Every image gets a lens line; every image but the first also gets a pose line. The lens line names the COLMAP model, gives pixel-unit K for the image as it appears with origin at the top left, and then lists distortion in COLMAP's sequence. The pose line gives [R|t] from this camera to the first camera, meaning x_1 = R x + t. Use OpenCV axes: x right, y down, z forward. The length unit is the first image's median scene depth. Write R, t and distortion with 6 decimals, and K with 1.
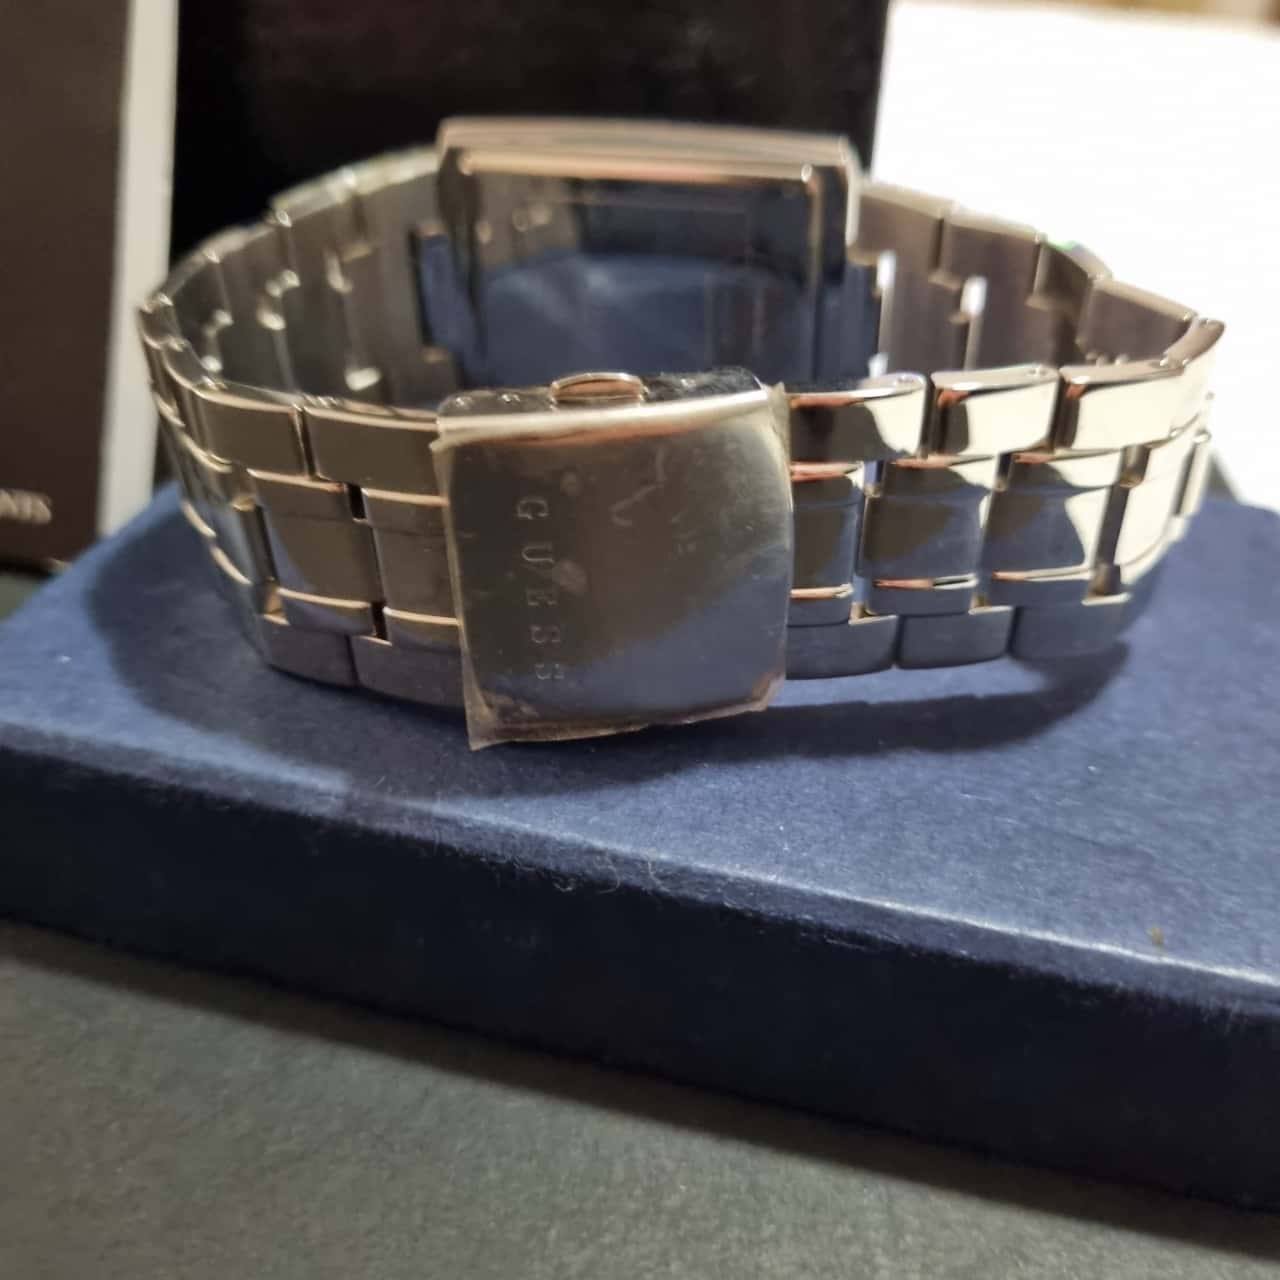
lens RADIAL K [[1428.7, 0, 640.0], [0, 1428.7, 640.0], [0, 0, 1]] dist [-0.074973, 0.024115]
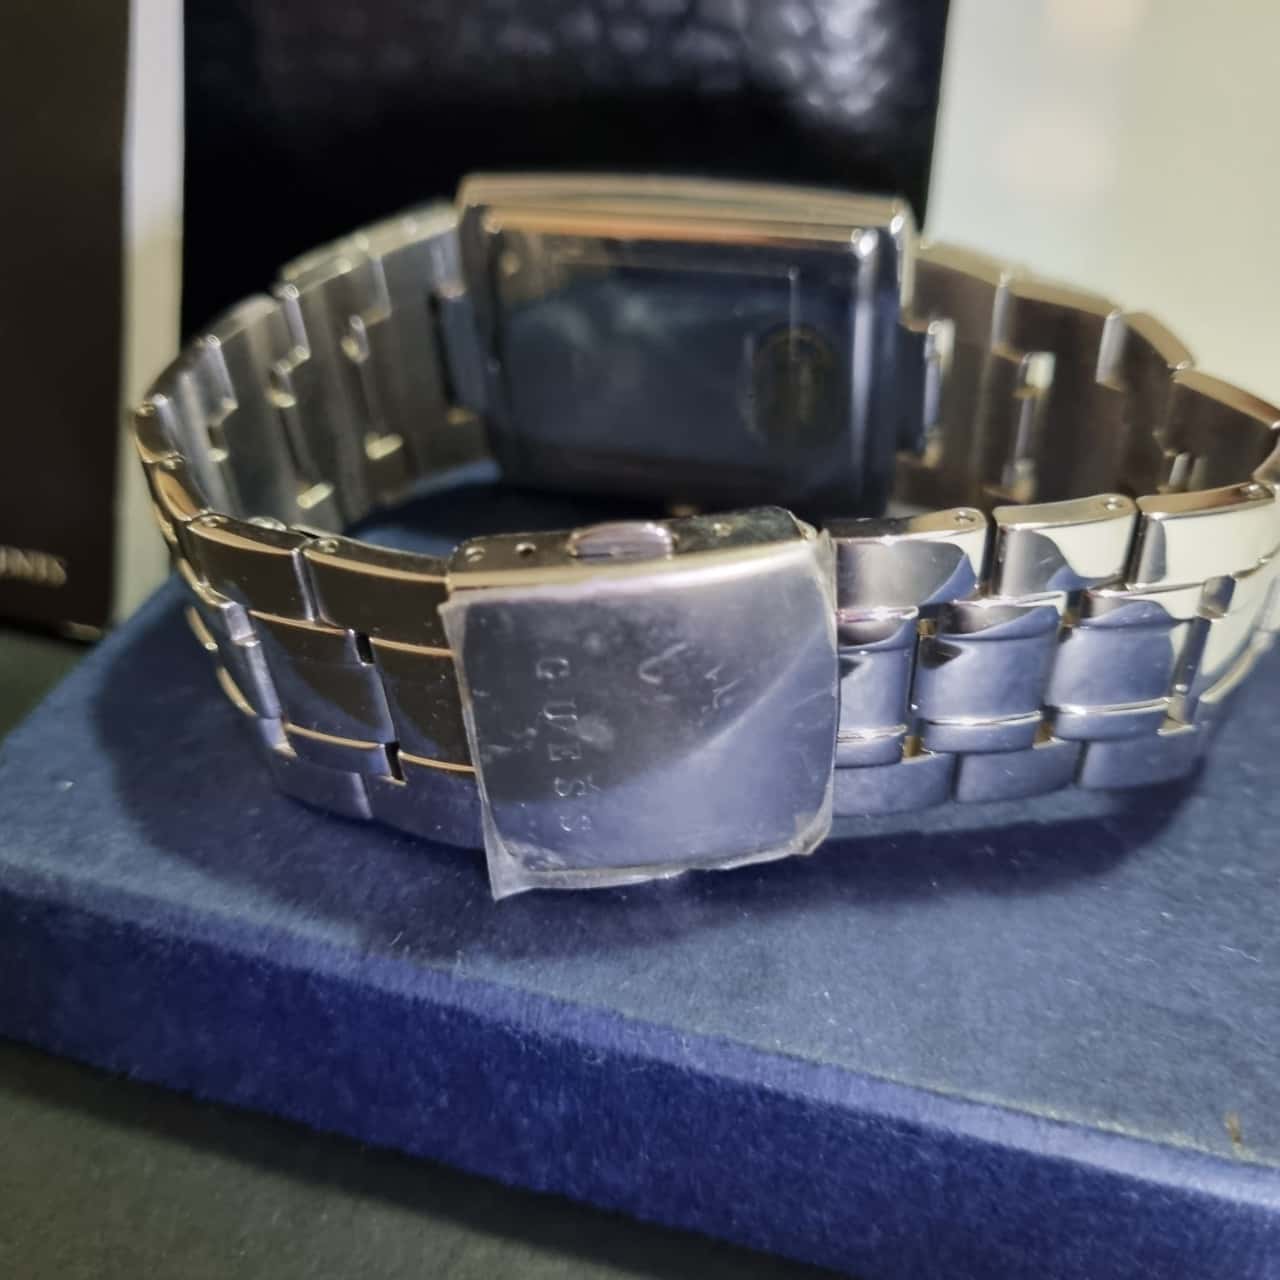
lens RADIAL K [[1428.7, 0, 640.0], [0, 1428.7, 640.0], [0, 0, 1]] dist [-0.074973, 0.024115]
pose [[0.999220, -0.005917, -0.039043, 0.015228], [0.007942, 0.998620, 0.051904, -0.145847], [0.038682, -0.052174, 0.997889, 0.084200]]
